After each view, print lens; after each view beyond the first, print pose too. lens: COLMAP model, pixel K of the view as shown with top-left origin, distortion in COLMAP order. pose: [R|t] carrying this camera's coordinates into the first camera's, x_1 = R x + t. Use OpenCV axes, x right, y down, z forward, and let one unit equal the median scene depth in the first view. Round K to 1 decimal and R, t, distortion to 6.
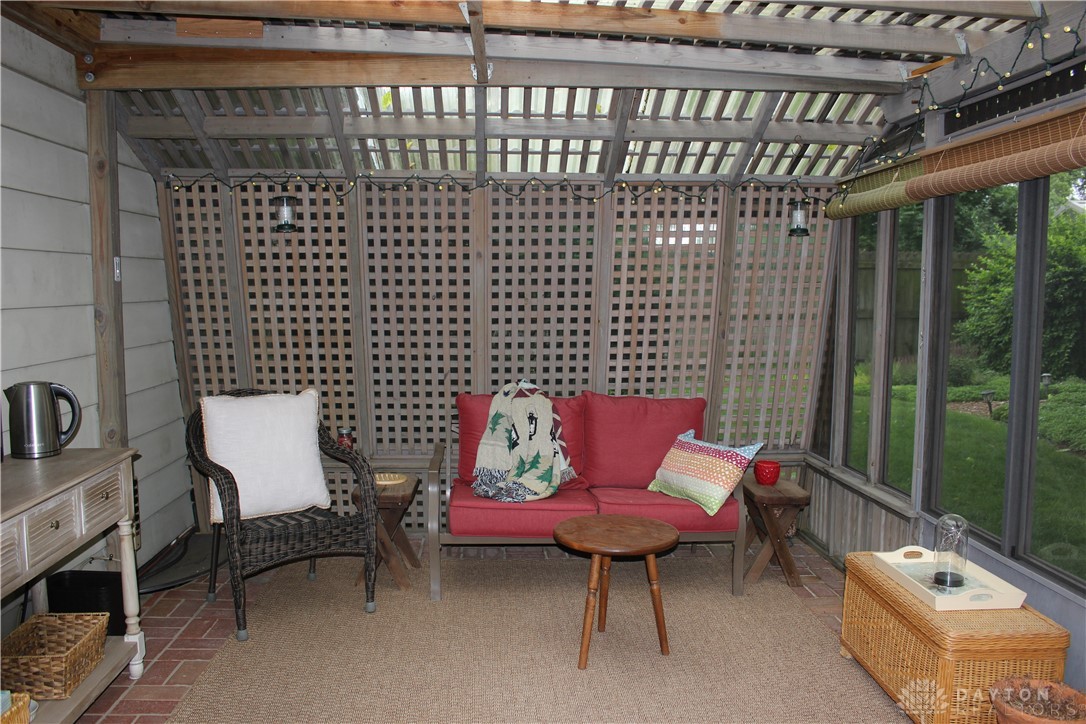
lens RADIAL K [[902.9, 0, 535.2], [0, 902.9, 361.9], [0, 0, 1]] dist [-0.134822, 0.096735]
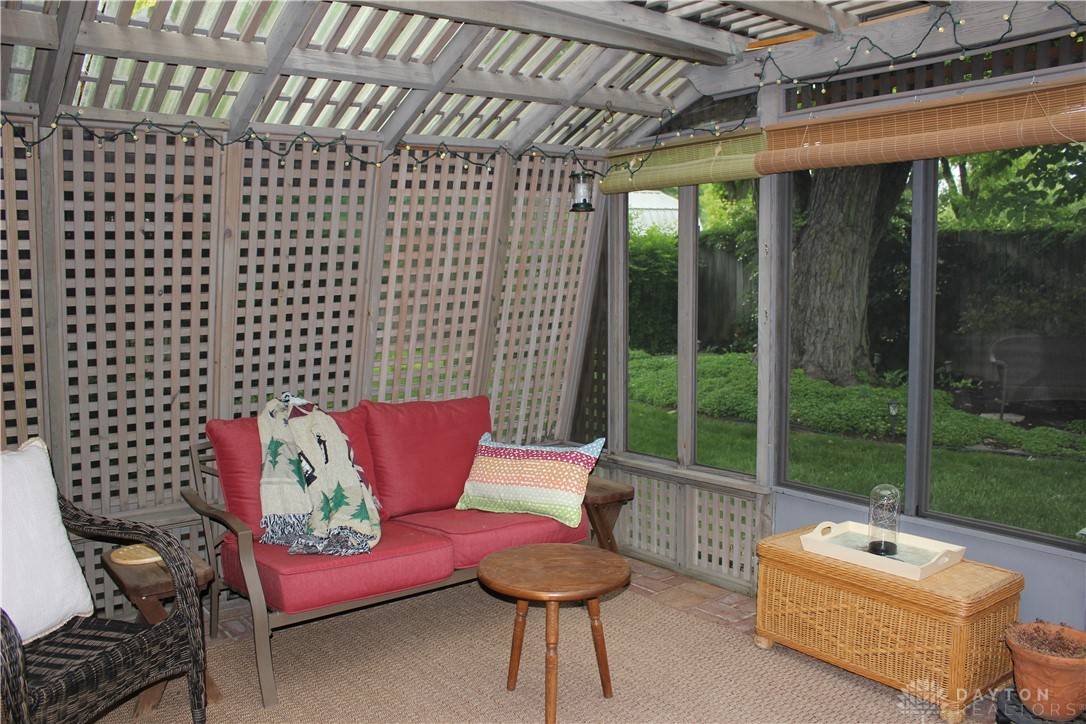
lens RADIAL K [[902.9, 0, 547.9], [0, 902.9, 363.2], [0, 0, 1]] dist [-0.134822, 0.096735]
pose [[0.822587, -0.076382, 0.563486, -0.266421], [0.067650, 0.997045, 0.036395, -0.019886], [-0.564601, 0.008182, 0.825323, 0.242590]]
